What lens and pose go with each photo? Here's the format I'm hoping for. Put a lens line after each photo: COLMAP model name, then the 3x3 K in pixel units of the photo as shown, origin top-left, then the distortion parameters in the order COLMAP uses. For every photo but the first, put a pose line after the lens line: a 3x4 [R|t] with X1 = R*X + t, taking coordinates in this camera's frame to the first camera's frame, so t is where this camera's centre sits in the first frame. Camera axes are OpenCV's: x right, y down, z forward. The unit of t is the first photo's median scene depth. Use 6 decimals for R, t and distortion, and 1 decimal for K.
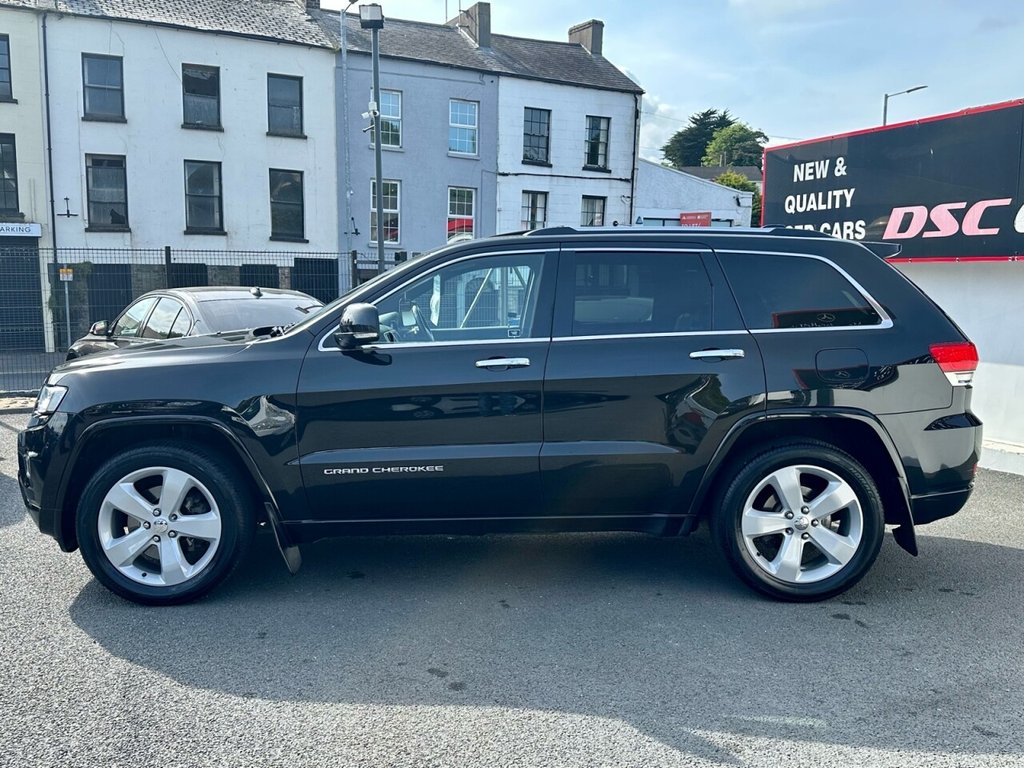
lens RADIAL K [[920.1, 0, 512.0], [0, 920.1, 384.0], [0, 0, 1]] dist [0.187269, -0.387776]
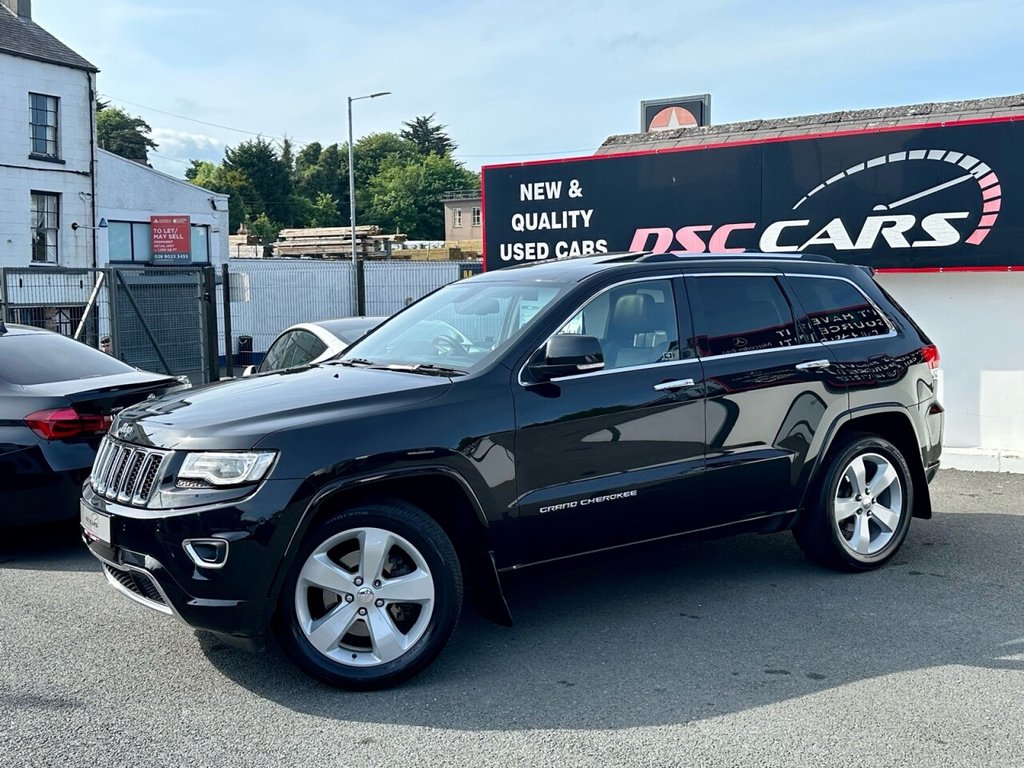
lens RADIAL K [[1062.2, 0, 502.6], [0, 1062.2, 381.9], [0, 0, 1]] dist [0.170110, -0.353132]
pose [[0.843218, -0.066305, 0.533468, -0.371926], [0.080706, 0.996731, -0.003684, -0.016900], [-0.531480, 0.046161, 0.845812, 0.037933]]
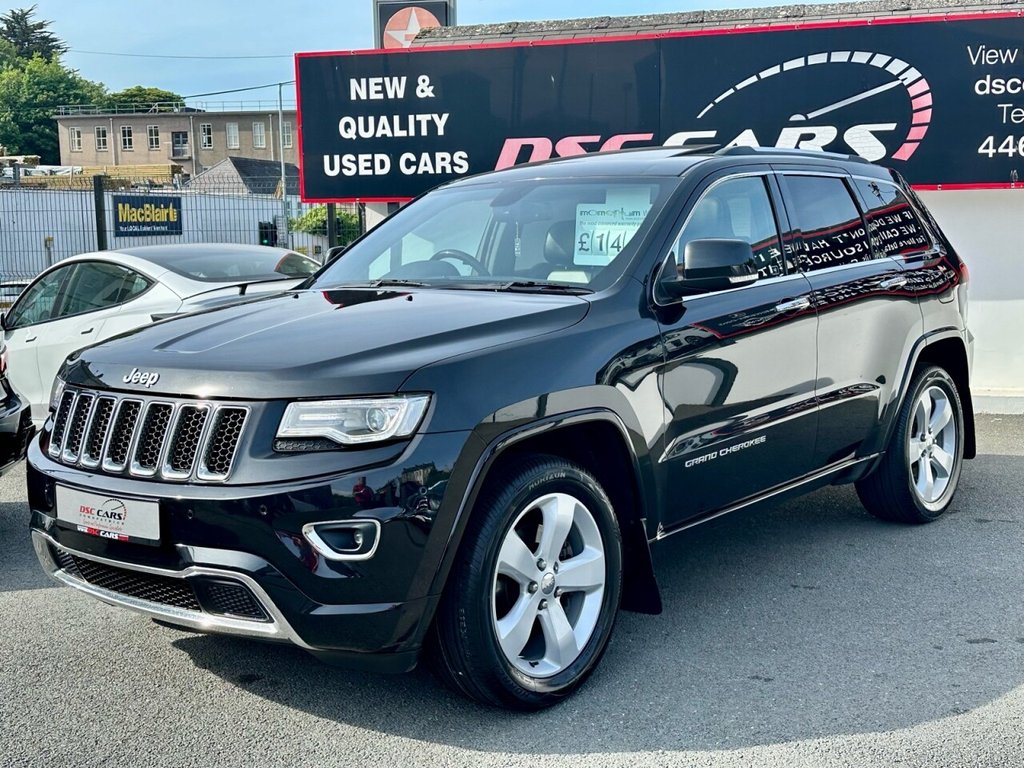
lens RADIAL K [[1242.4, 0, 512.4], [0, 1242.4, 385.8], [0, 0, 1]] dist [0.210784, -0.462208]
pose [[0.656243, -0.110062, 0.746480, -0.475204], [0.101764, 0.993176, 0.056972, -0.018785], [-0.747656, 0.038577, 0.662965, 0.195412]]
